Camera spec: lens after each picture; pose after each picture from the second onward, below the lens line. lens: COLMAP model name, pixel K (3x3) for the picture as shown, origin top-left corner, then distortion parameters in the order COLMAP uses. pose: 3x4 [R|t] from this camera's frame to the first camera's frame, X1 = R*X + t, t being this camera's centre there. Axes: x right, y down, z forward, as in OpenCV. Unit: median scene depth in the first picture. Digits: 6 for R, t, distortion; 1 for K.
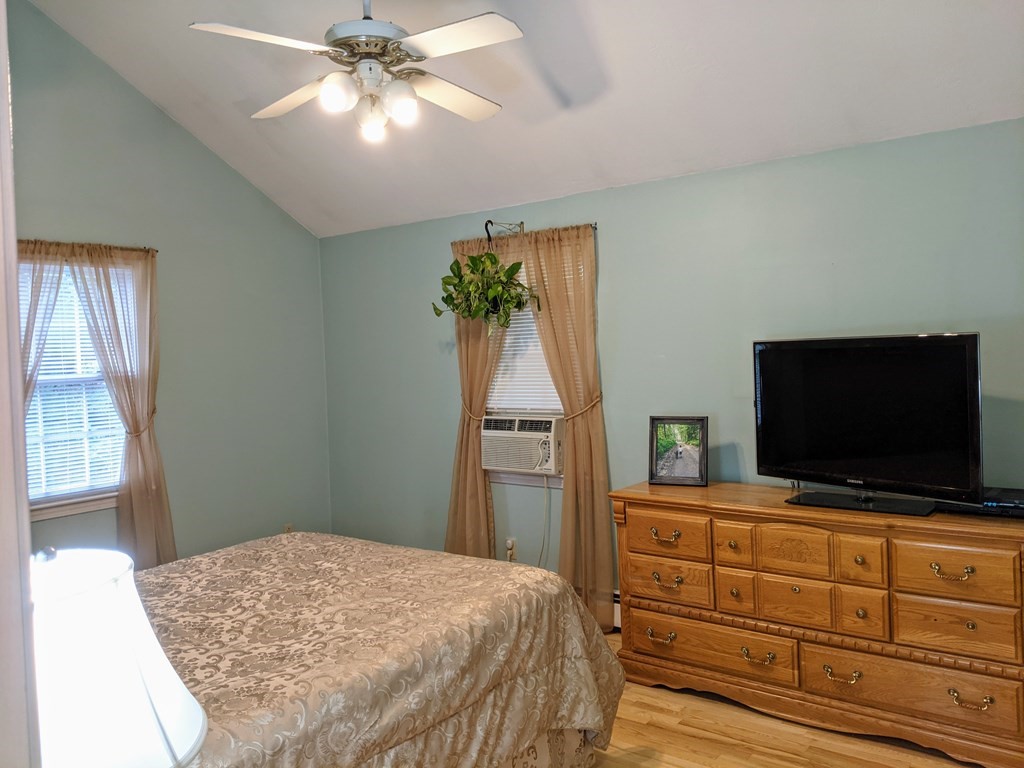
lens RADIAL K [[822.0, 0, 512.0], [0, 822.0, 384.0], [0, 0, 1]] dist [0.036431, -0.076331]
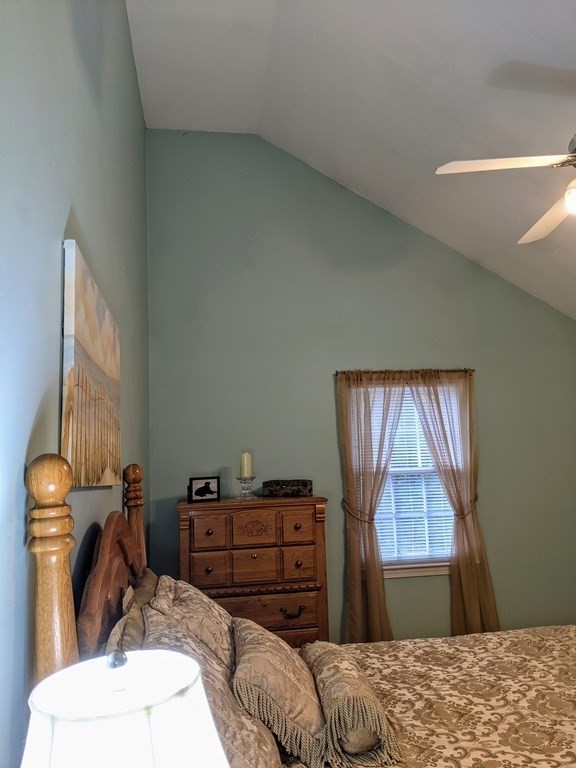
lens RADIAL K [[616.5, 0, 288.0], [0, 616.5, 384.0], [0, 0, 1]] dist [0.036431, -0.076331]
pose [[0.712719, -0.082813, -0.696544, 0.036022], [-0.020345, 0.990148, -0.138537, -0.004059], [0.701155, 0.112909, 0.704012, 0.175237]]
